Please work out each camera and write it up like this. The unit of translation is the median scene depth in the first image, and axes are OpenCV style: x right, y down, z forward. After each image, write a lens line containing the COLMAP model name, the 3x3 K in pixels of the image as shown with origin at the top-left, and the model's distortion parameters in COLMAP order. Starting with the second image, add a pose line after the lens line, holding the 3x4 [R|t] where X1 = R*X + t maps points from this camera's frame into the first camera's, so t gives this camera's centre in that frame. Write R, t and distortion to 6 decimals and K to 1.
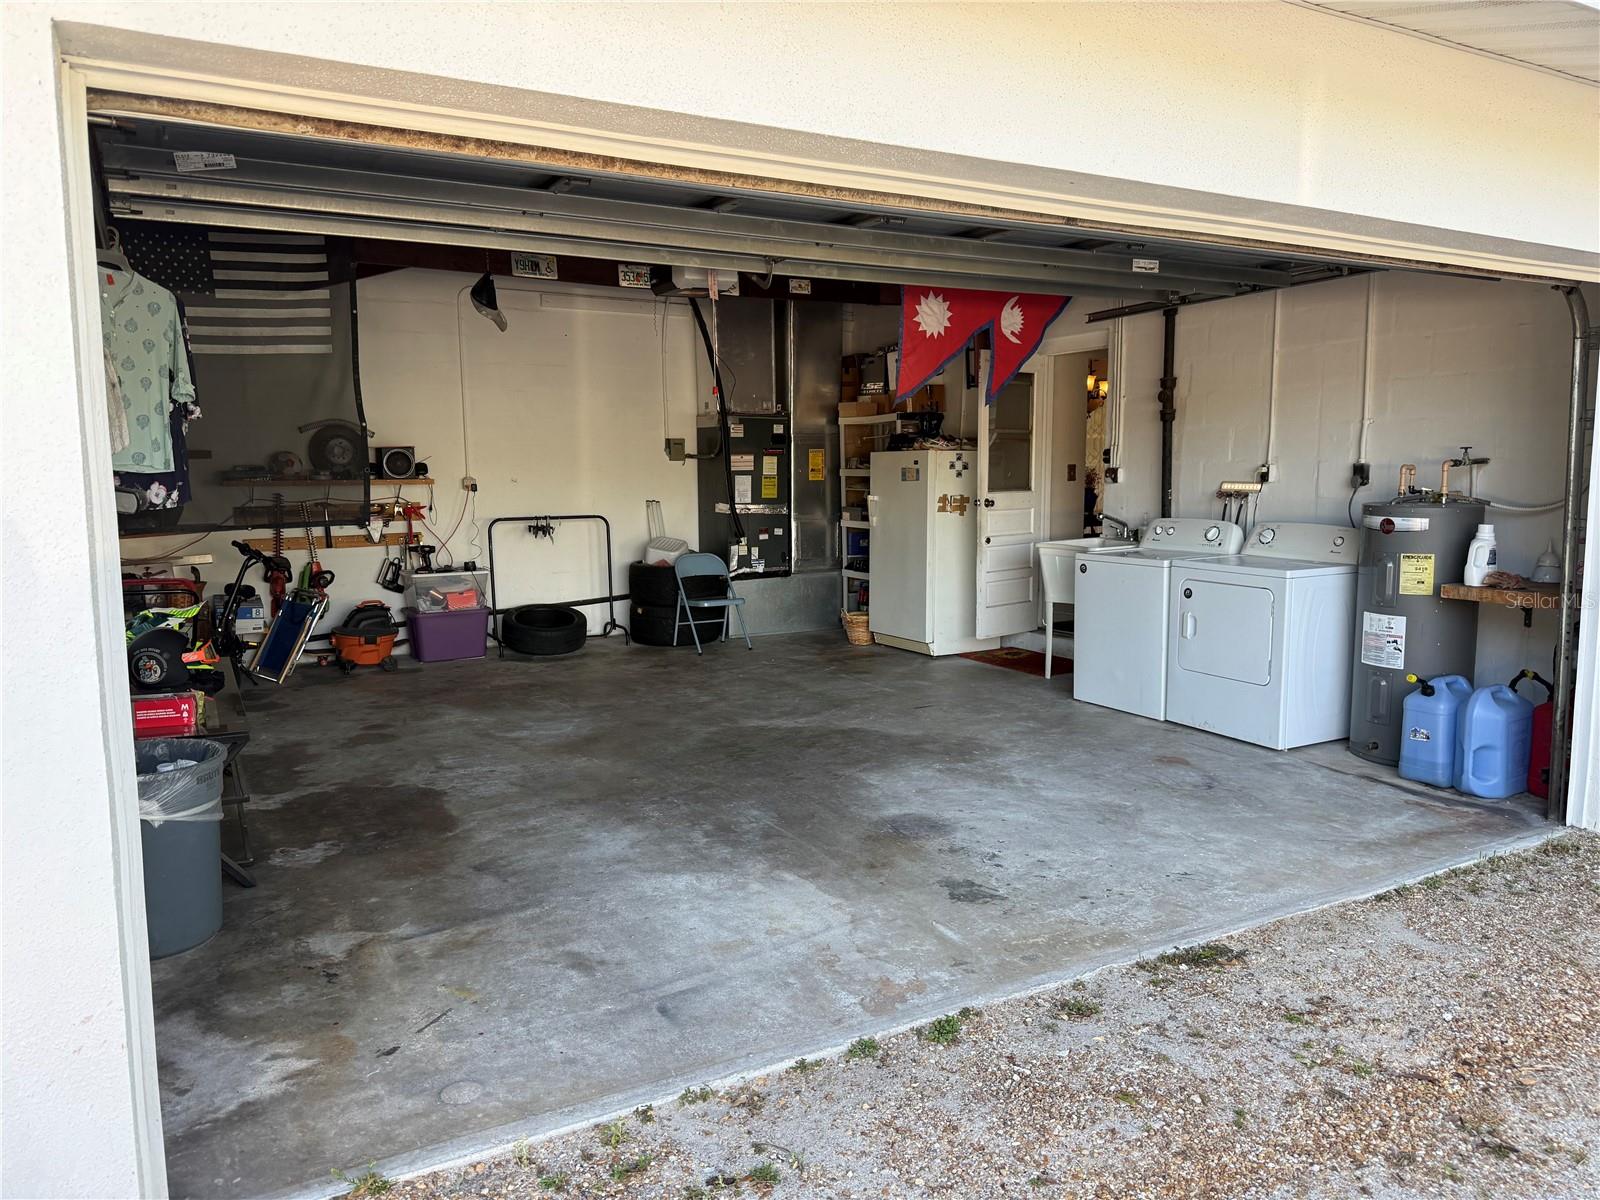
lens RADIAL K [[1132.5, 0, 794.3], [0, 1132.5, 596.1], [0, 0, 1]] dist [0.078047, -0.092465]
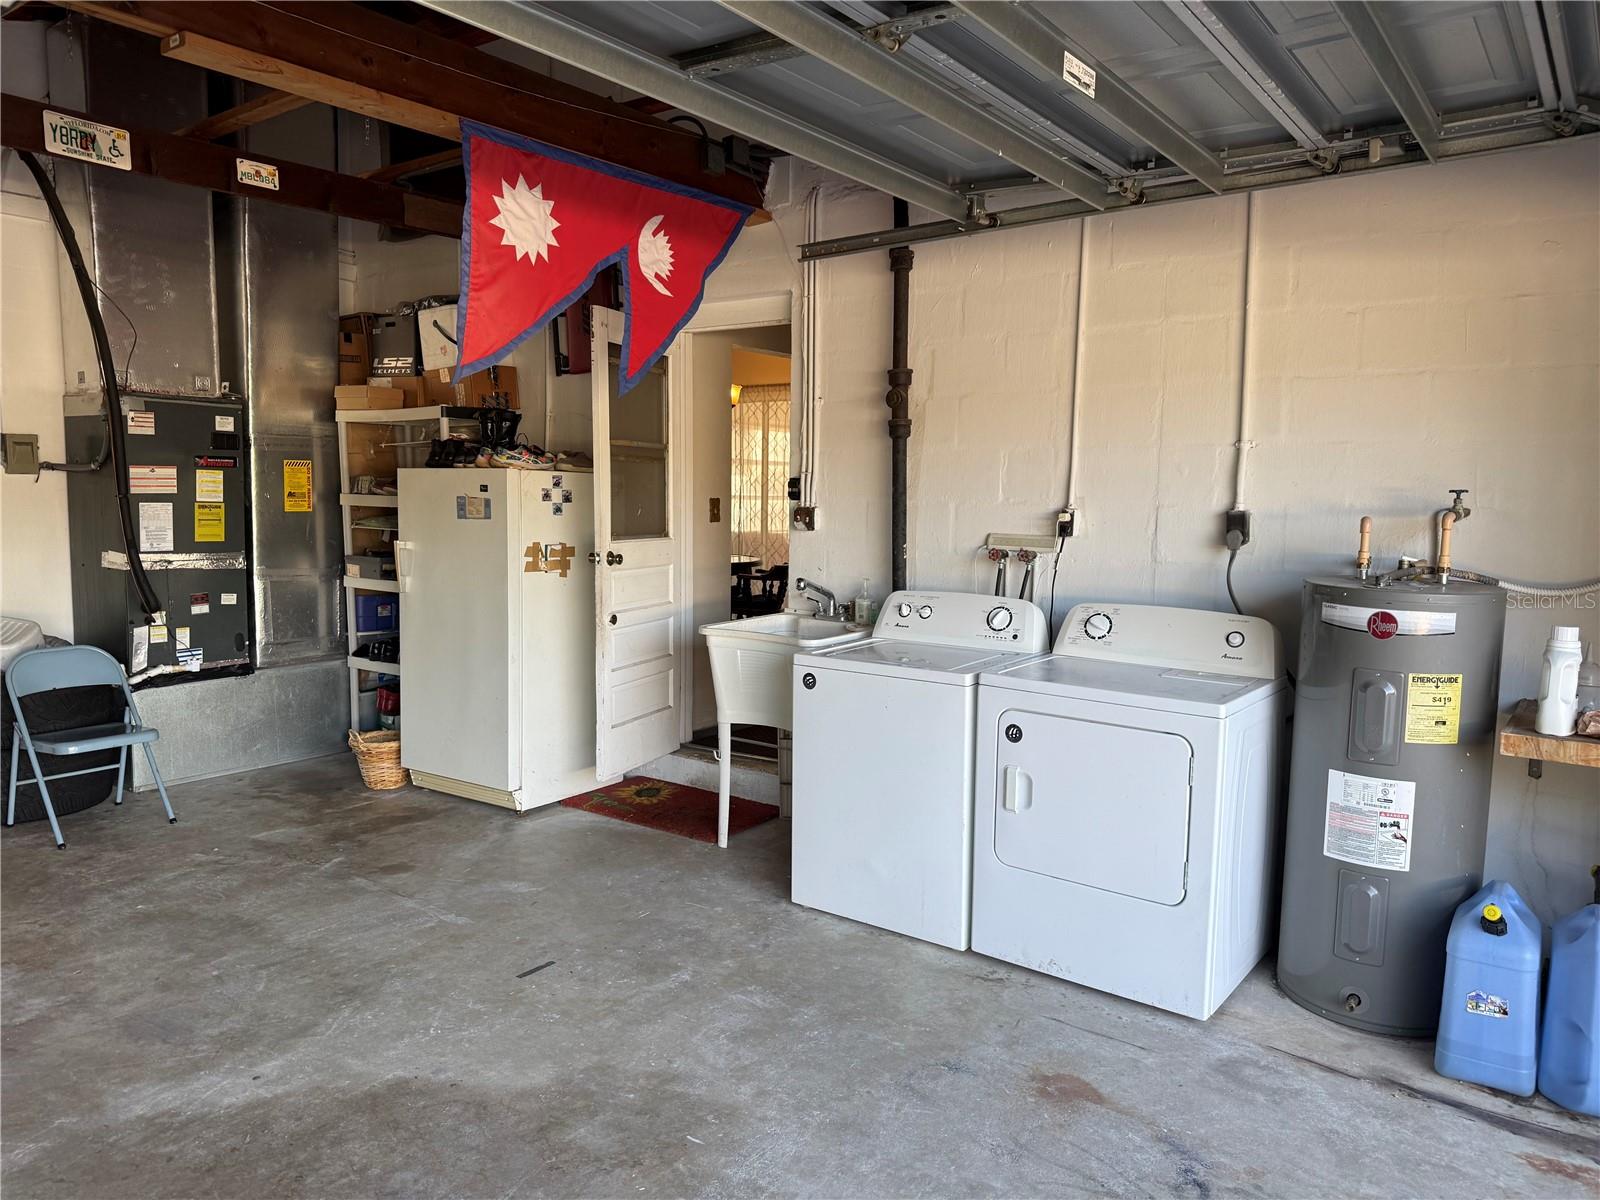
lens RADIAL K [[1132.5, 0, 804.7], [0, 1132.5, 601.2], [0, 0, 1]] dist [0.078047, -0.092465]
pose [[0.908156, -0.019786, 0.418164, 0.009567], [0.026299, 0.999606, -0.009818, -0.050738], [-0.417805, 0.019913, 0.908318, 0.405878]]
